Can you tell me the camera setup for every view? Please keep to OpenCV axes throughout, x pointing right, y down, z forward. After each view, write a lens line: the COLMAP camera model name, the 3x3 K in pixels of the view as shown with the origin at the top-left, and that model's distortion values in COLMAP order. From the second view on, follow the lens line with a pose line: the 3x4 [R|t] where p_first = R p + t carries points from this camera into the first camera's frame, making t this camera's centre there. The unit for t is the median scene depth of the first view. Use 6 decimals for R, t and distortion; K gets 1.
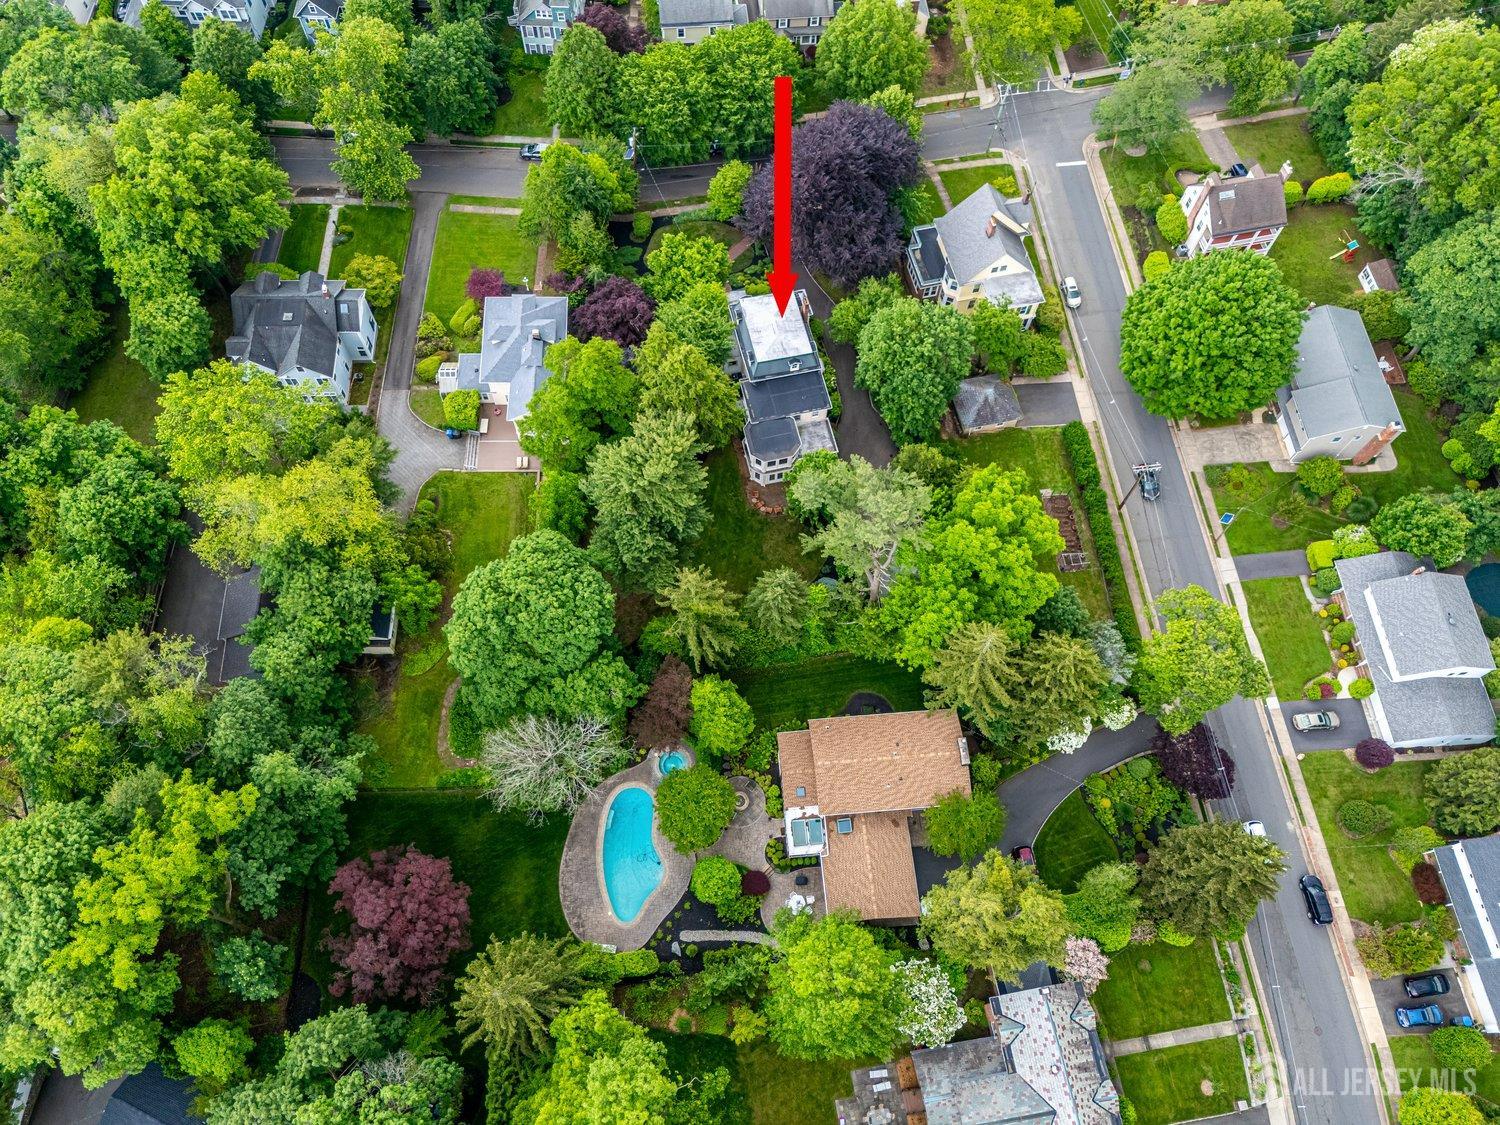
lens RADIAL K [[1094.1, 0, 749.7], [0, 1094.1, 561.7], [0, 0, 1]] dist [0.015539, 0.001320]
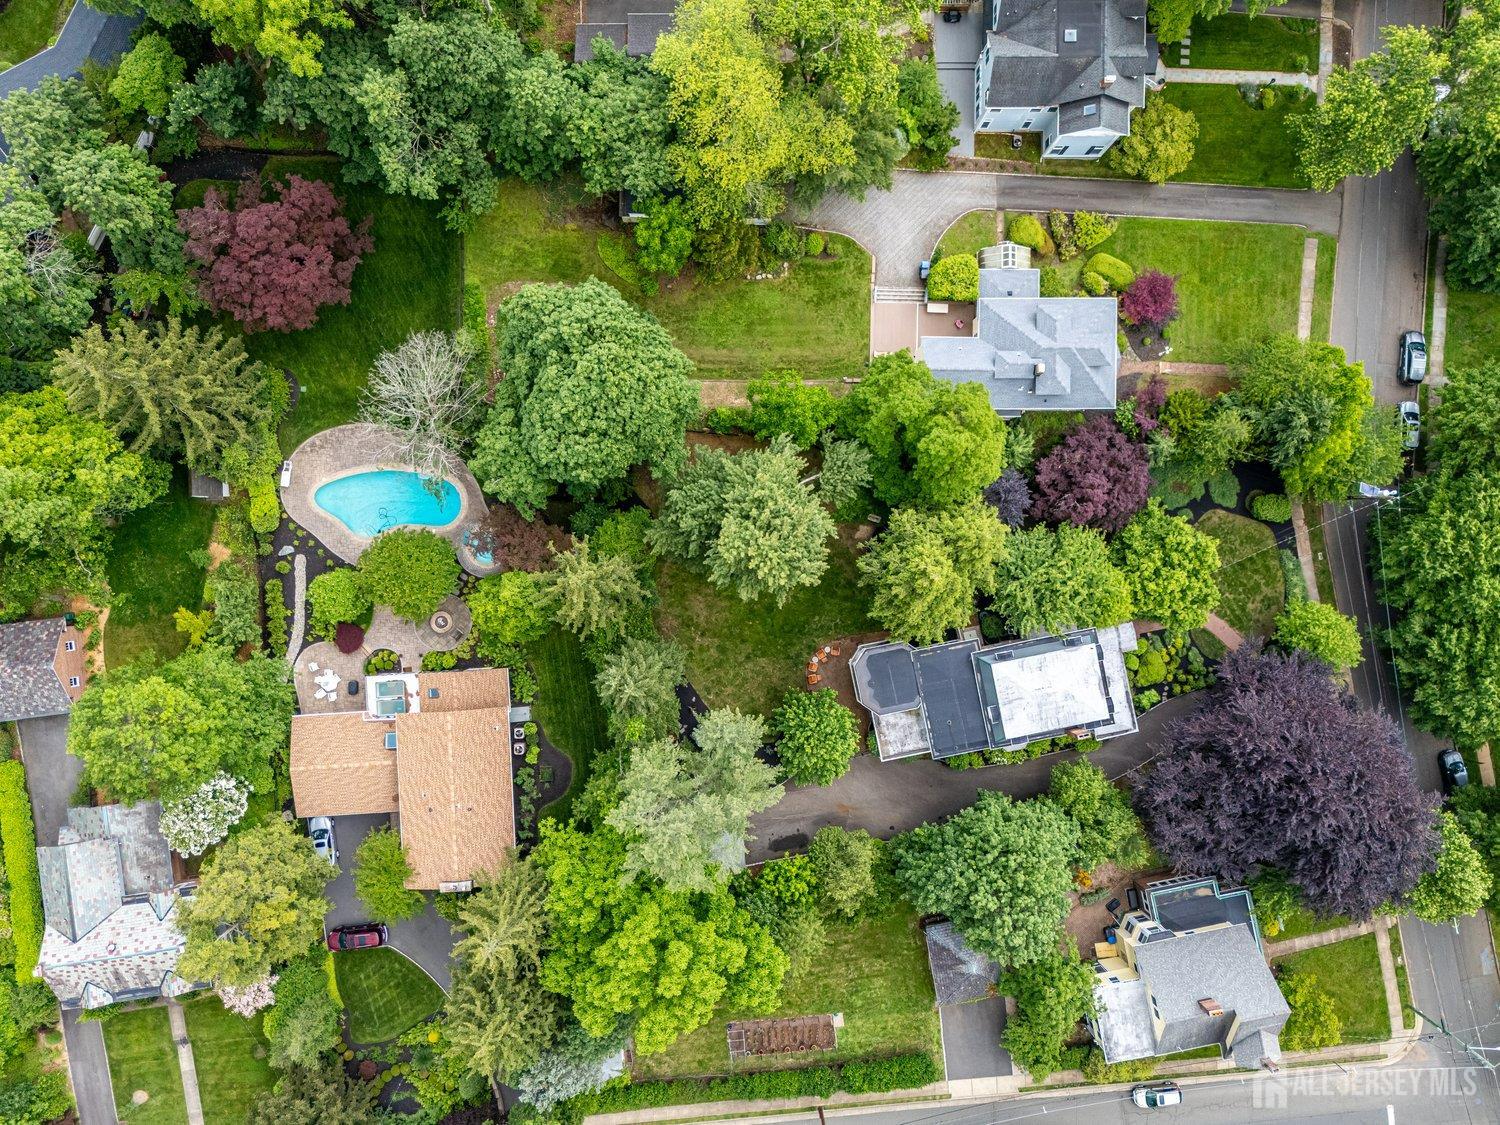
lens RADIAL K [[1094.1, 0, 749.6], [0, 1094.1, 561.9], [0, 0, 1]] dist [0.015539, 0.001320]
pose [[-0.031837, 0.999107, -0.027781, -0.035842], [-0.921983, -0.018625, 0.386783, -0.305630], [0.385920, 0.037927, 0.921752, 0.234836]]
